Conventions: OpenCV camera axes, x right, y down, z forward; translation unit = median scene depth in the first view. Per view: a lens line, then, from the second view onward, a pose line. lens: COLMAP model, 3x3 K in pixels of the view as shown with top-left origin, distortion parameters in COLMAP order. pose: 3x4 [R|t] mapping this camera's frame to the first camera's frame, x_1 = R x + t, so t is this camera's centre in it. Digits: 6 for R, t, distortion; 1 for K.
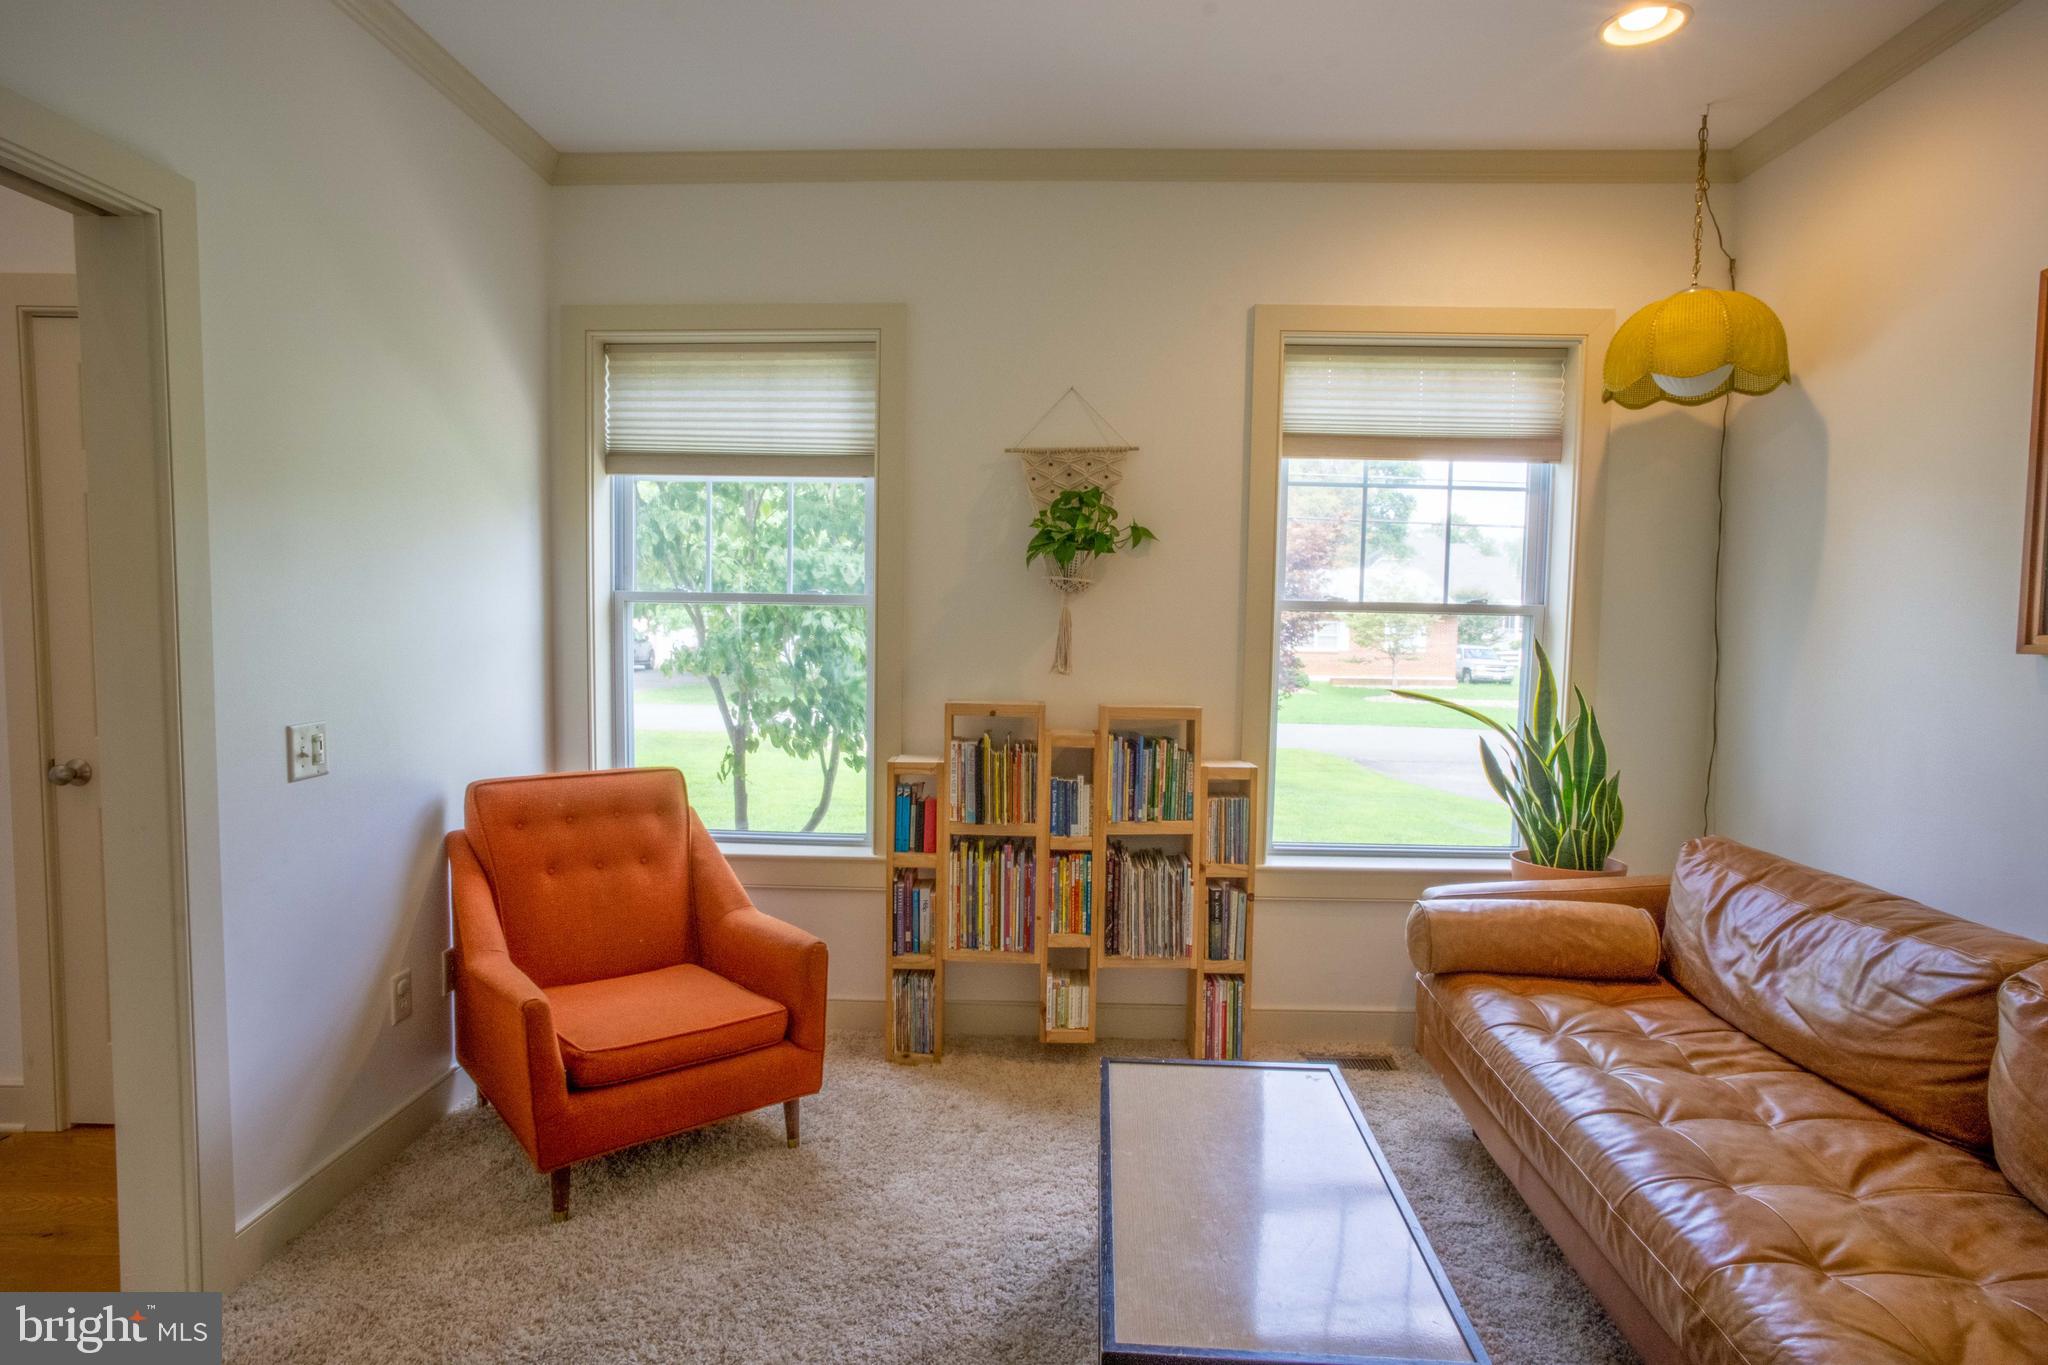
lens RADIAL K [[1084.4, 0, 1029.1], [0, 1084.4, 690.3], [0, 0, 1]] dist [-0.059491, 0.038843]
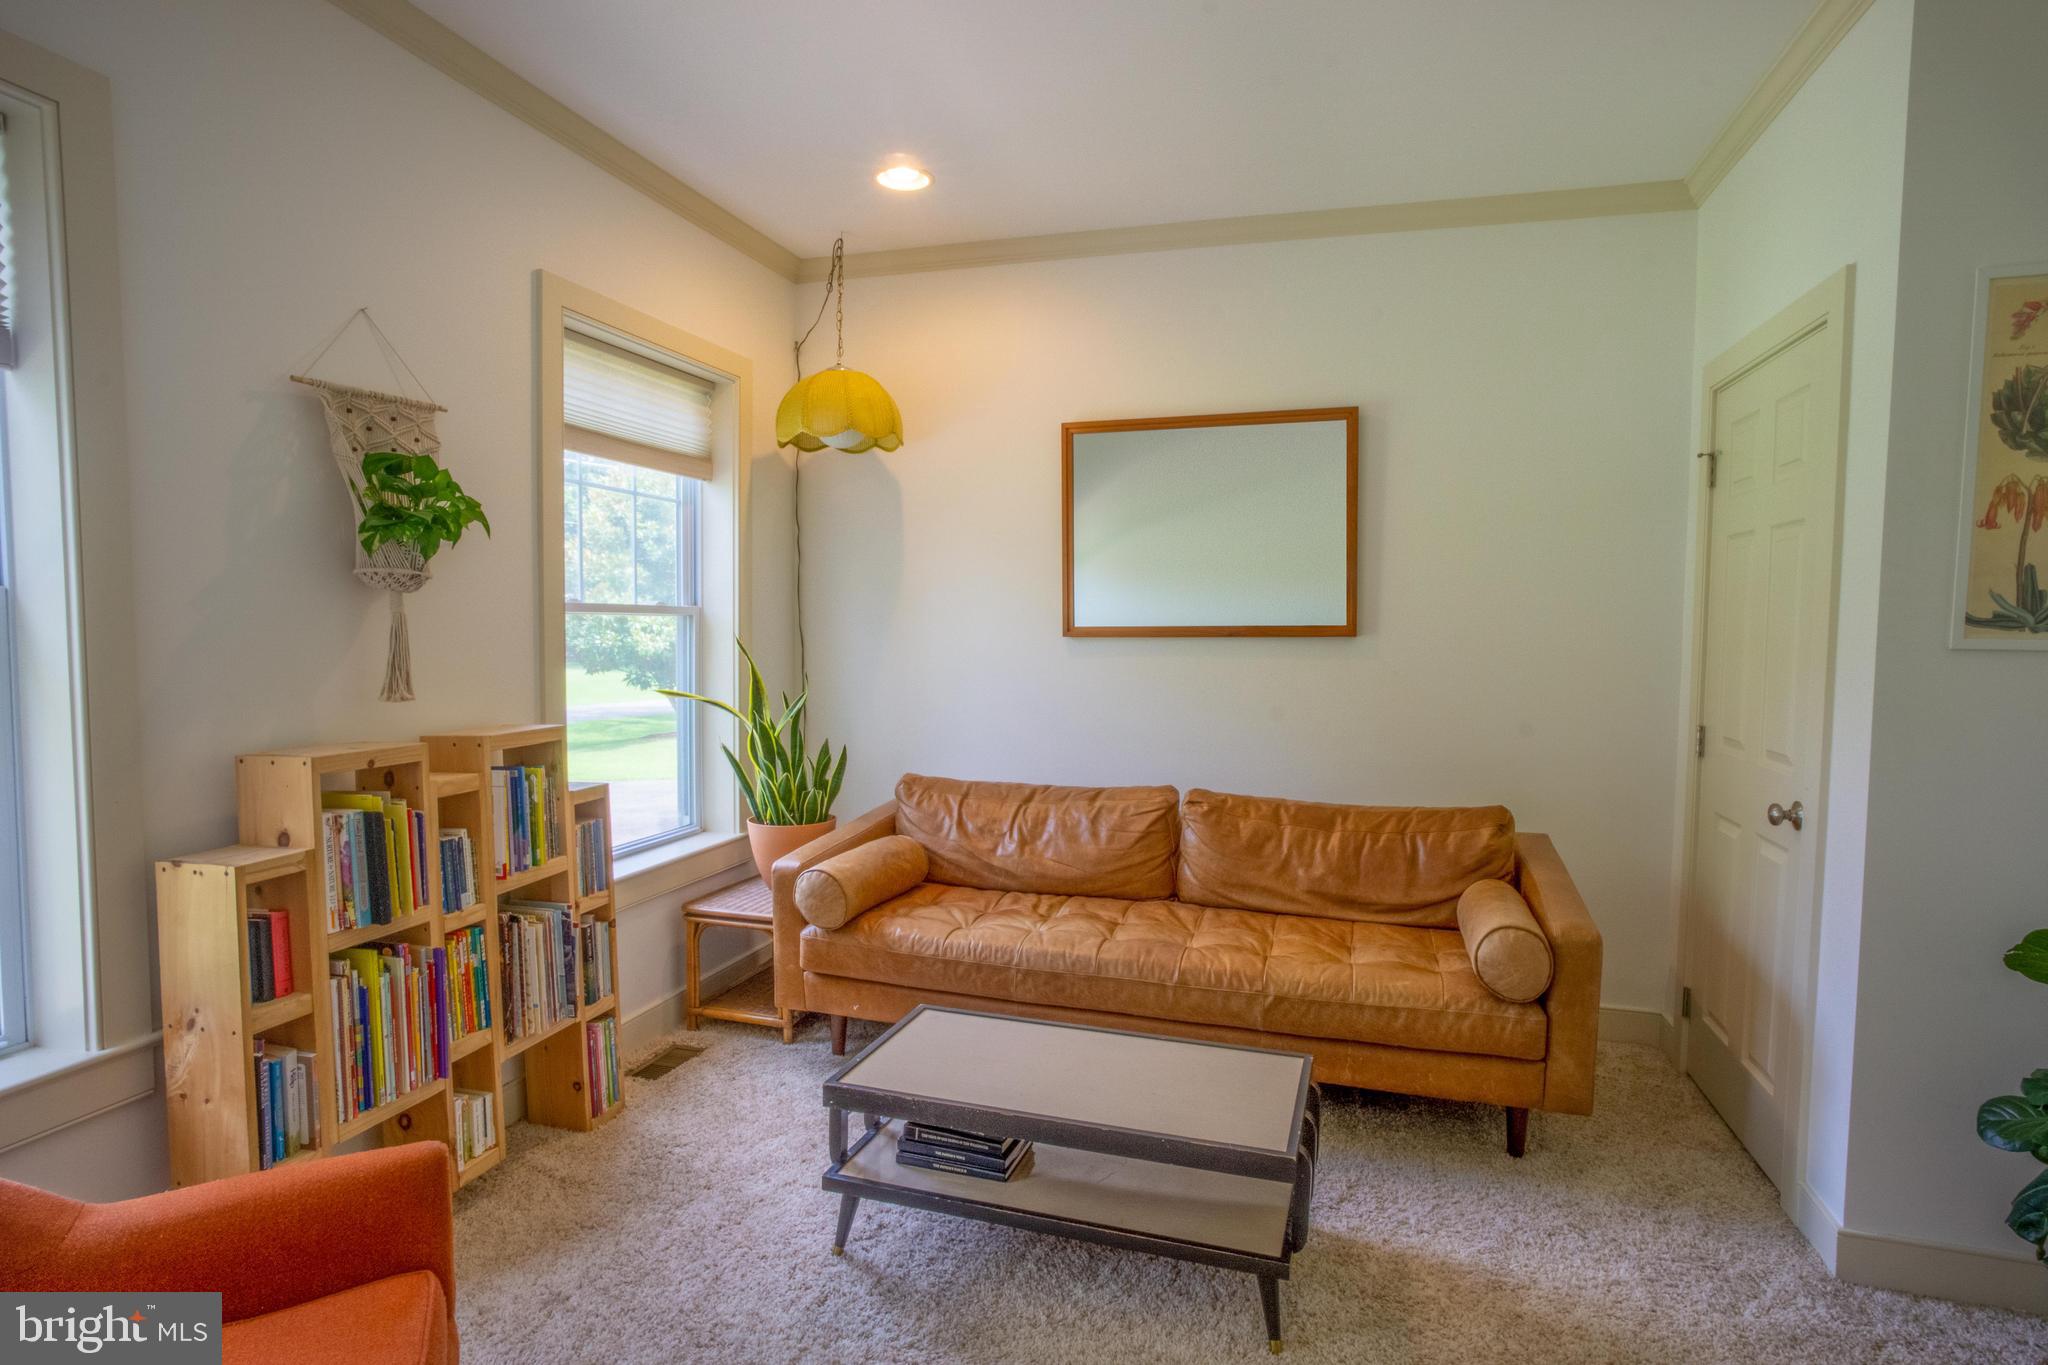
lens RADIAL K [[1084.4, 0, 1029.1], [0, 1084.4, 690.3], [0, 0, 1]] dist [-0.059491, 0.038843]
pose [[0.267767, -0.073685, 0.960662, -0.570987], [0.067876, 0.996037, 0.057479, -0.036558], [-0.961090, 0.049815, 0.271707, 0.400003]]
